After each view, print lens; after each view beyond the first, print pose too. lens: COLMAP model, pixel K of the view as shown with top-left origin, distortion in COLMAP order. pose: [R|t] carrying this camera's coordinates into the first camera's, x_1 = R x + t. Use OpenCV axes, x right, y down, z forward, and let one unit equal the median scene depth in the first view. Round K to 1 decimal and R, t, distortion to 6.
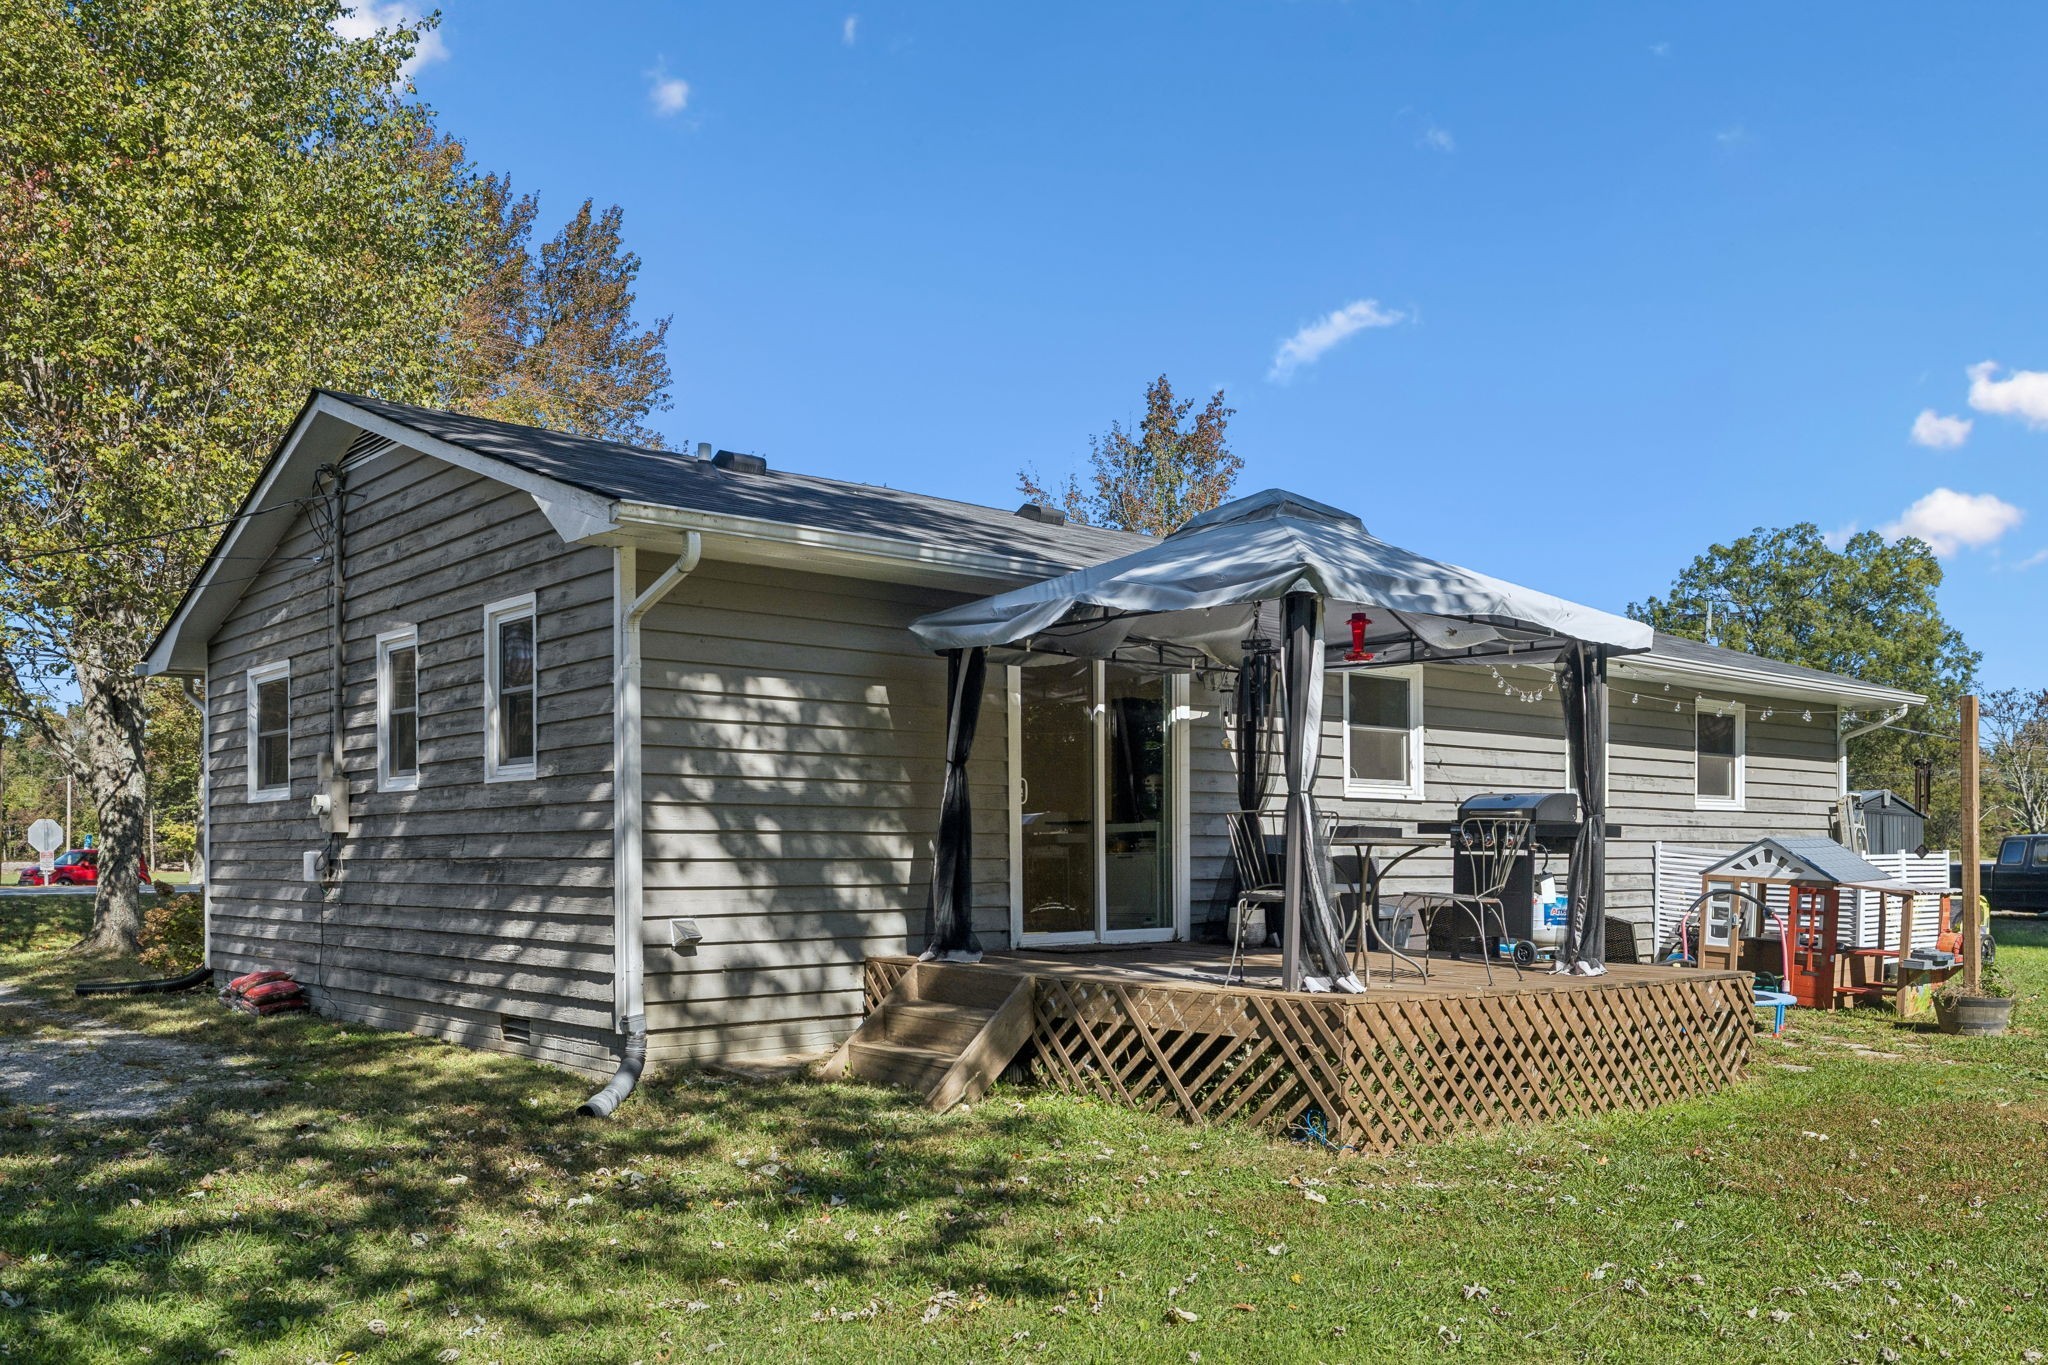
lens RADIAL K [[1611.1, 0, 1024.0], [0, 1611.1, 682.5], [0, 0, 1]] dist [0.115186, 0.001482]
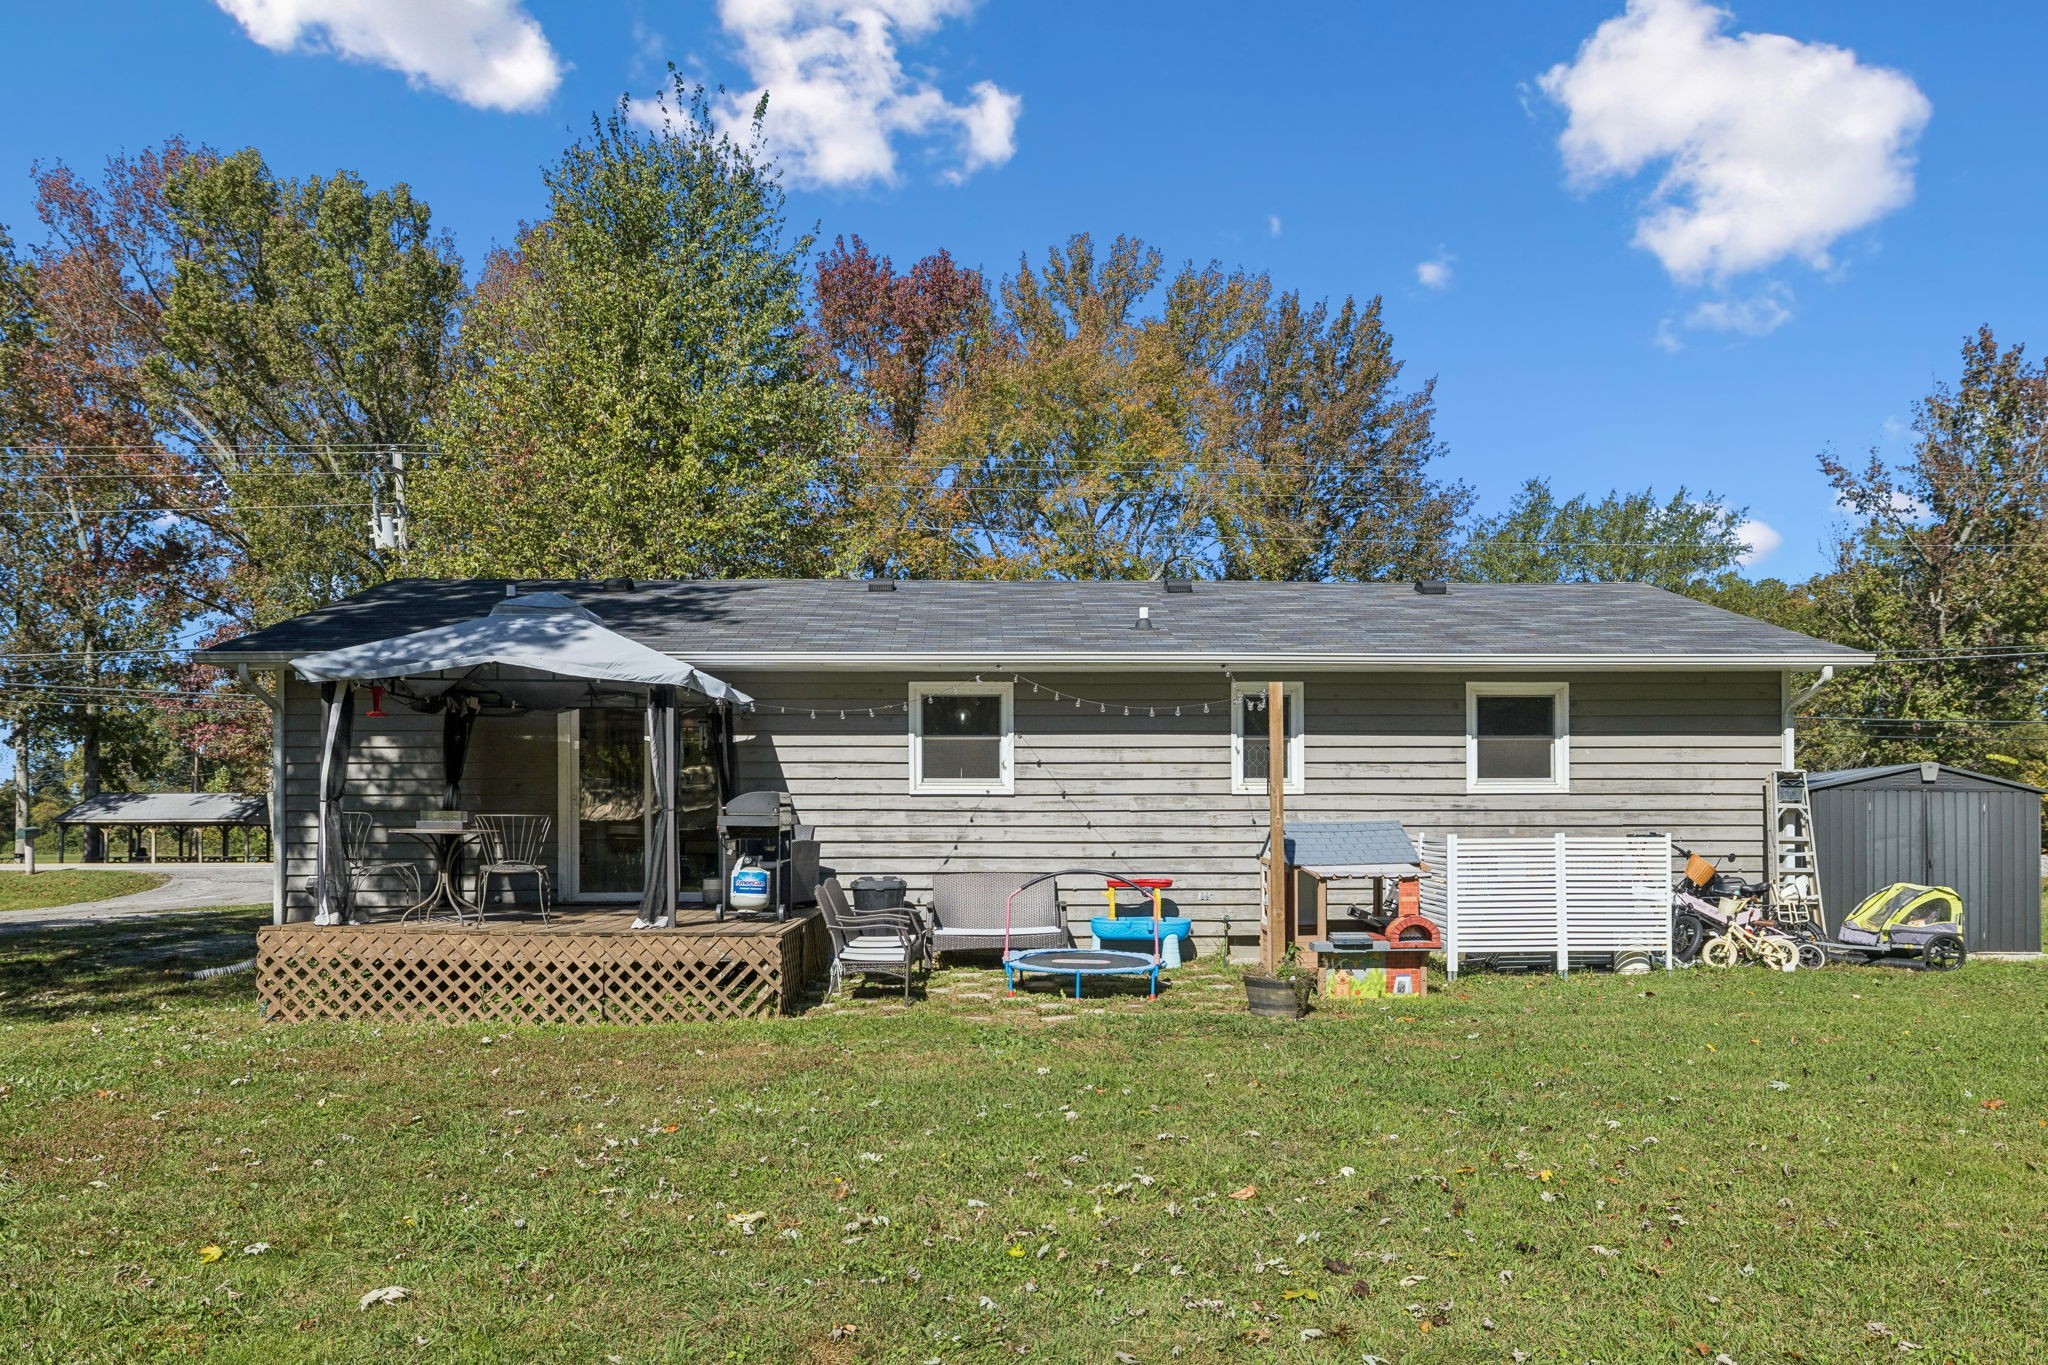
lens RADIAL K [[1611.1, 0, 1024.0], [0, 1611.1, 682.5], [0, 0, 1]] dist [0.115186, 0.001482]
pose [[0.770552, -0.085601, -0.631603, 1.030826], [0.066910, 0.996329, -0.053402, 0.054786], [0.633855, -0.001111, 0.773451, 0.064579]]
